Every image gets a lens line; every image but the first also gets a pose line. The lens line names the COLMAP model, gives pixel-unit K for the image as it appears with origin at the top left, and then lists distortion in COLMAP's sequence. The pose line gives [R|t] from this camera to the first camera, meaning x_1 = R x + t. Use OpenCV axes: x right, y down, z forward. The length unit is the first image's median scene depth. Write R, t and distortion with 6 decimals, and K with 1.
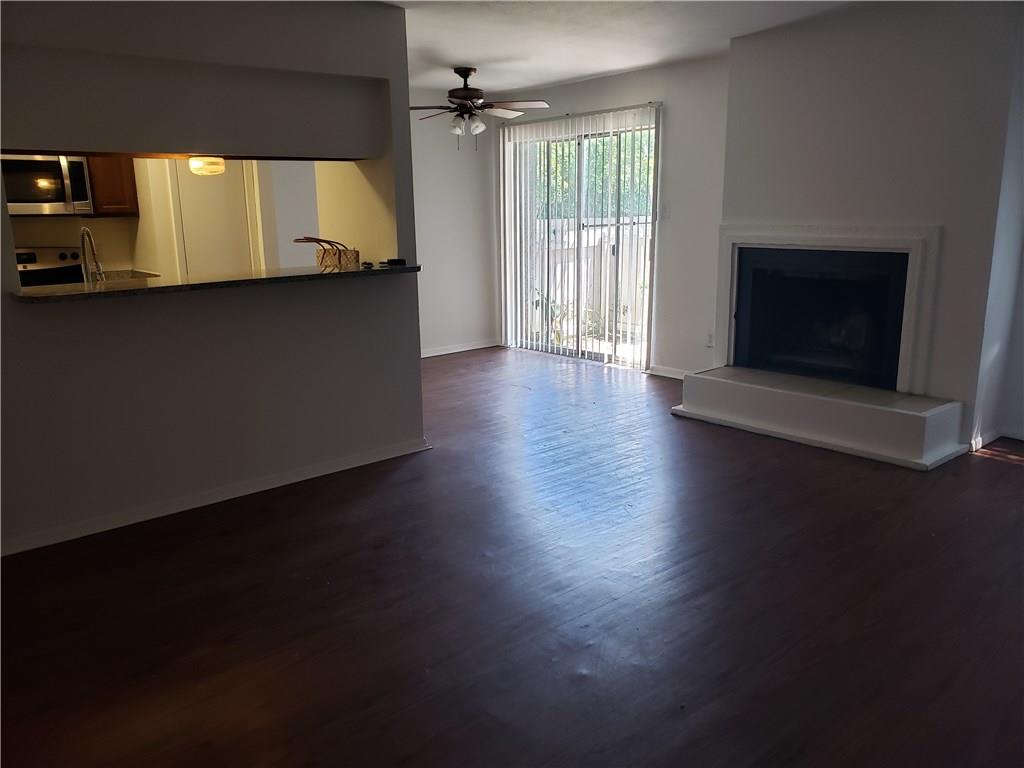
lens RADIAL K [[806.4, 0, 507.6], [0, 806.4, 393.7], [0, 0, 1]] dist [0.067154, -0.053642]
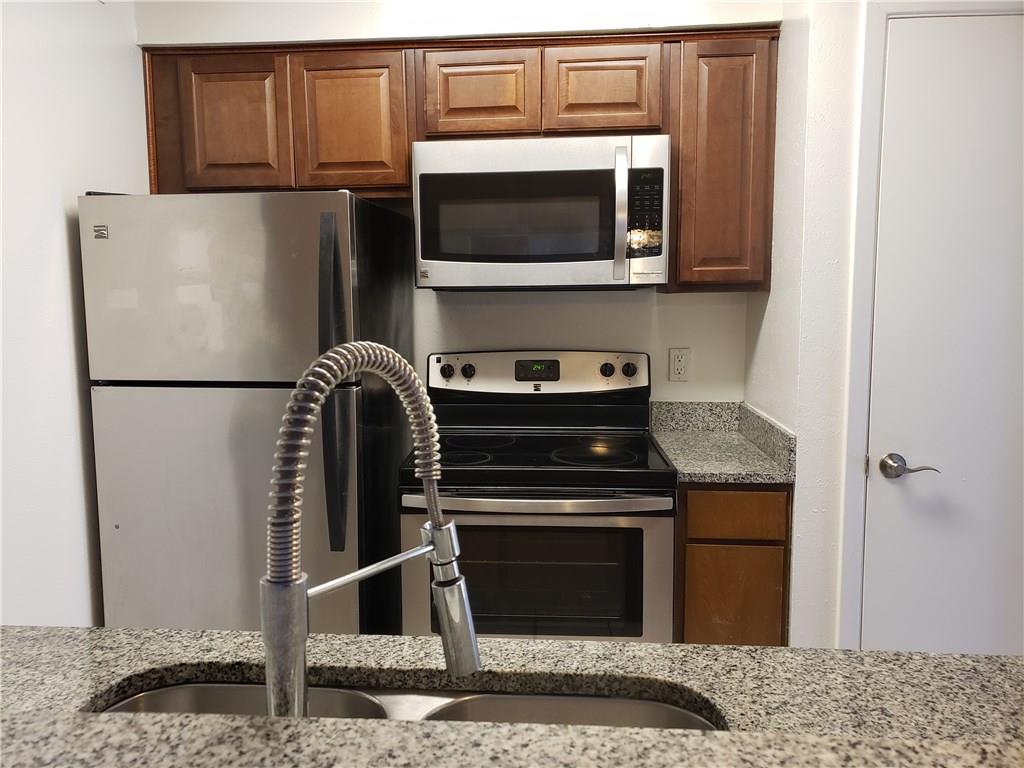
lens RADIAL K [[806.4, 0, 504.9], [0, 806.4, 384.3], [0, 0, 1]] dist [0.067154, -0.053642]
pose [[0.728711, 0.095059, -0.678191, -0.223873], [-0.160000, 0.986544, -0.033639, -0.114847], [0.665868, 0.133024, 0.734115, 0.523881]]
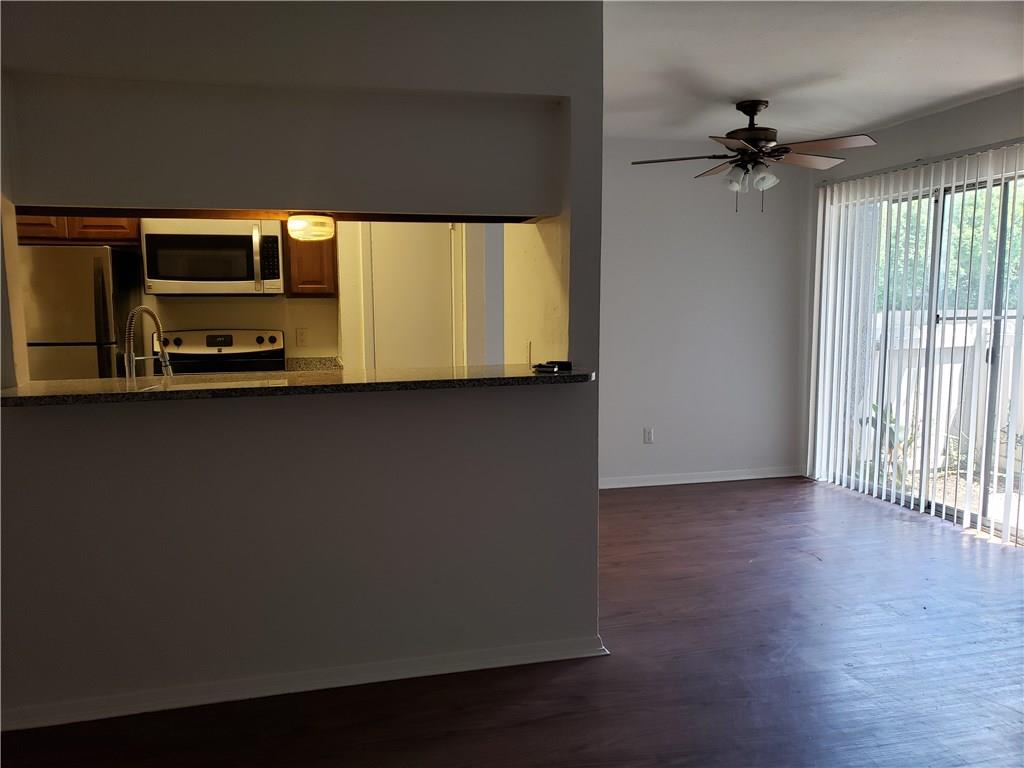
lens RADIAL K [[806.4, 0, 495.5], [0, 806.4, 383.1], [0, 0, 1]] dist [0.067154, -0.053642]
pose [[0.900850, 0.059106, -0.430089, 0.066245], [-0.109795, 0.989501, -0.093988, -0.056383], [0.420018, 0.131891, 0.897881, 0.272087]]
